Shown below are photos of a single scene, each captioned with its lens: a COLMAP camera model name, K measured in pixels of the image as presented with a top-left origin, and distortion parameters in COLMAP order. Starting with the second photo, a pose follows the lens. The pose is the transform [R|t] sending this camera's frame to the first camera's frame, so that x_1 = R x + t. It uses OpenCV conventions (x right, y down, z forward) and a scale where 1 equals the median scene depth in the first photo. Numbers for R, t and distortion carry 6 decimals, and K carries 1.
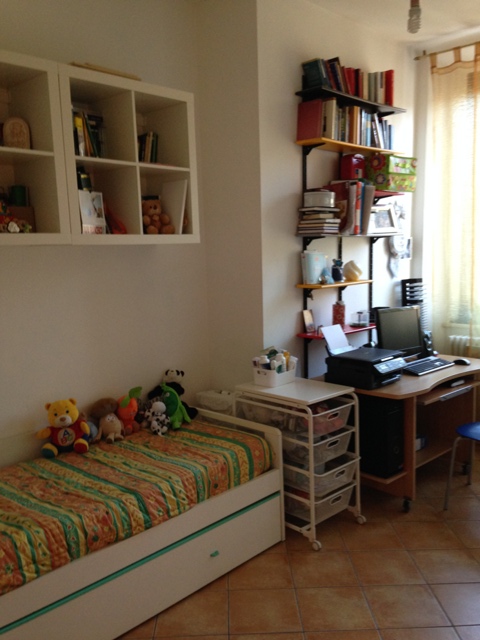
lens RADIAL K [[591.2, 0, 246.0], [0, 591.2, 312.3], [0, 0, 1]] dist [0.113277, 0.000000]
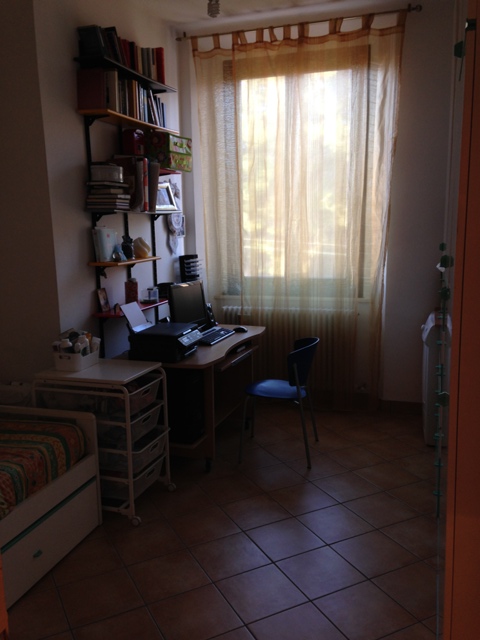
lens RADIAL K [[591.2, 0, 242.0], [0, 591.2, 314.2], [0, 0, 1]] dist [0.113277, 0.000000]
pose [[0.900397, -0.064457, 0.430269, -0.115767], [0.046418, 0.997552, 0.052303, -0.002583], [-0.432587, -0.027121, 0.901184, 0.021466]]
